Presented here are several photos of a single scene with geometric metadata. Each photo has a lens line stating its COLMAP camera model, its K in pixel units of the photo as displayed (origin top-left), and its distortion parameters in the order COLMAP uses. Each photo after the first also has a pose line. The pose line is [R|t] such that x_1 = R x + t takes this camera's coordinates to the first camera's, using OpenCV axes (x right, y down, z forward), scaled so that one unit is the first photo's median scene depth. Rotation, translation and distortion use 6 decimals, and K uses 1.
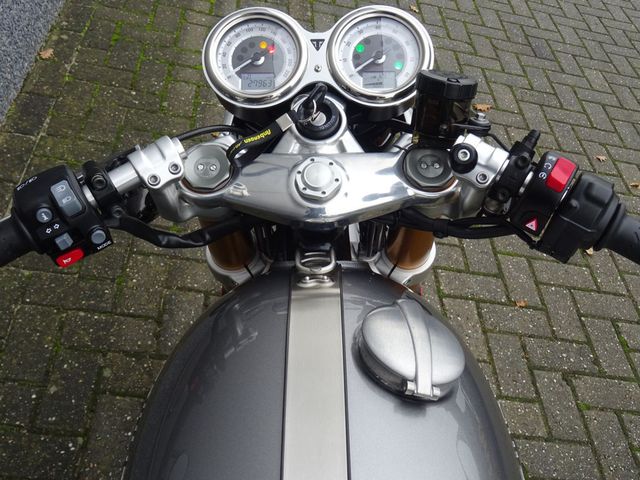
lens RADIAL K [[703.9, 0, 319.3], [0, 703.9, 240.8], [0, 0, 1]] dist [-0.022203, 0.000000]
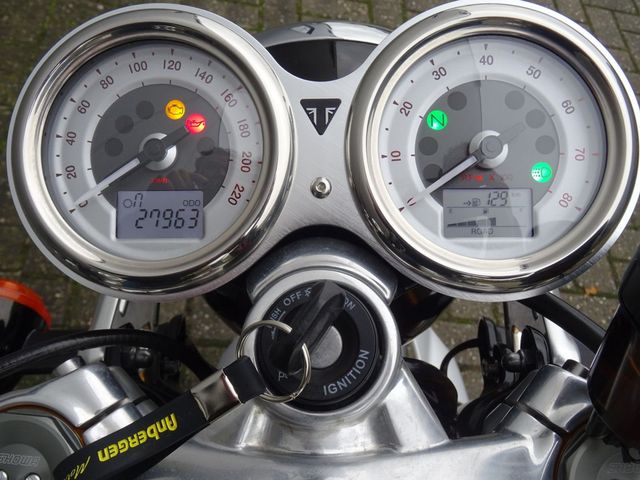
lens RADIAL K [[703.9, 0, 320.7], [0, 703.9, 239.1], [0, 0, 1]] dist [-0.022203, 0.000000]
pose [[0.999632, 0.006965, -0.026215, 0.007281], [-0.002540, 0.986258, 0.165191, -0.273824], [0.027005, -0.165063, 0.985913, 0.627624]]
